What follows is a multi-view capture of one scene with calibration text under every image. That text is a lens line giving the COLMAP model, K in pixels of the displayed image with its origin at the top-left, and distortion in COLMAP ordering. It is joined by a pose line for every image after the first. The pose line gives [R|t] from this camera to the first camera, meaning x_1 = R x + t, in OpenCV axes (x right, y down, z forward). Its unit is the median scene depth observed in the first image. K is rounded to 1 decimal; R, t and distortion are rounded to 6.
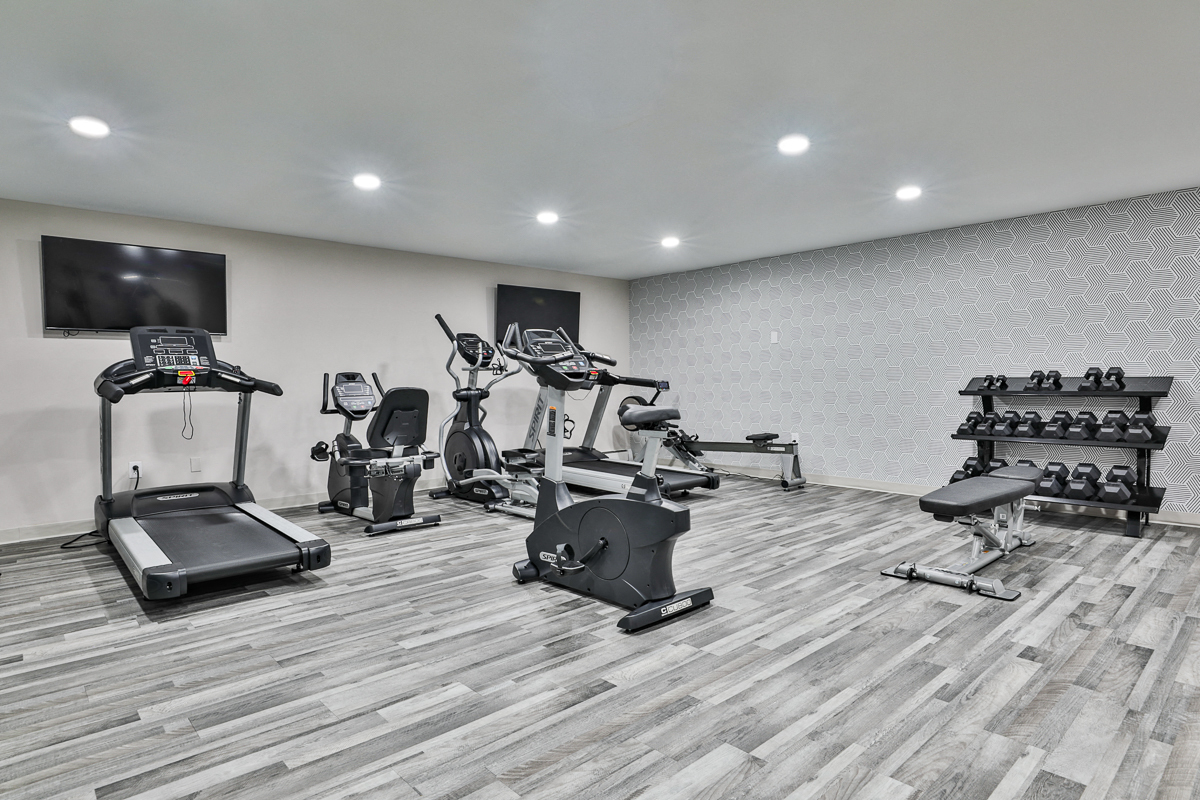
lens RADIAL K [[648.9, 0, 605.0], [0, 648.9, 397.8], [0, 0, 1]] dist [-0.027984, 0.000522]
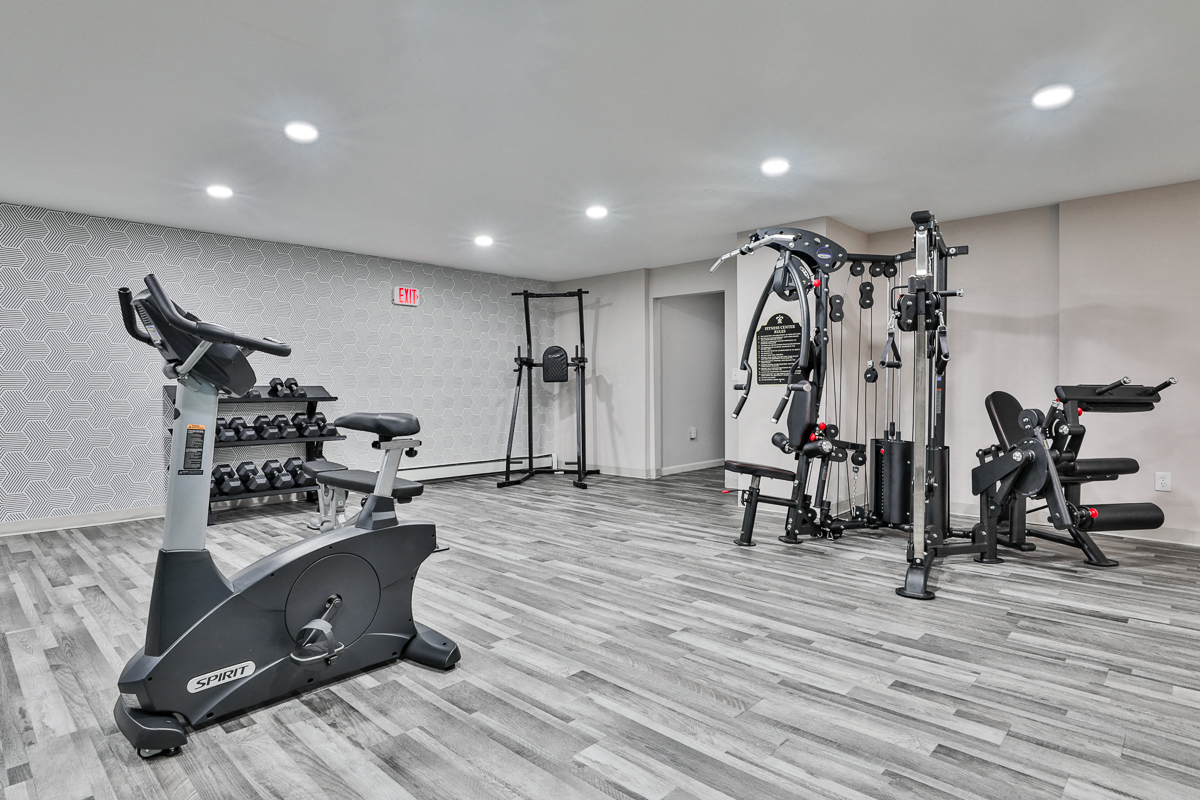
lens RADIAL K [[648.9, 0, 604.5], [0, 648.9, 399.7], [0, 0, 1]] dist [-0.027984, 0.000522]
pose [[-0.050810, -0.011567, 0.998641, -0.840002], [0.029151, 0.999490, 0.013060, -0.009246], [-0.998283, 0.029775, -0.050447, 0.811887]]
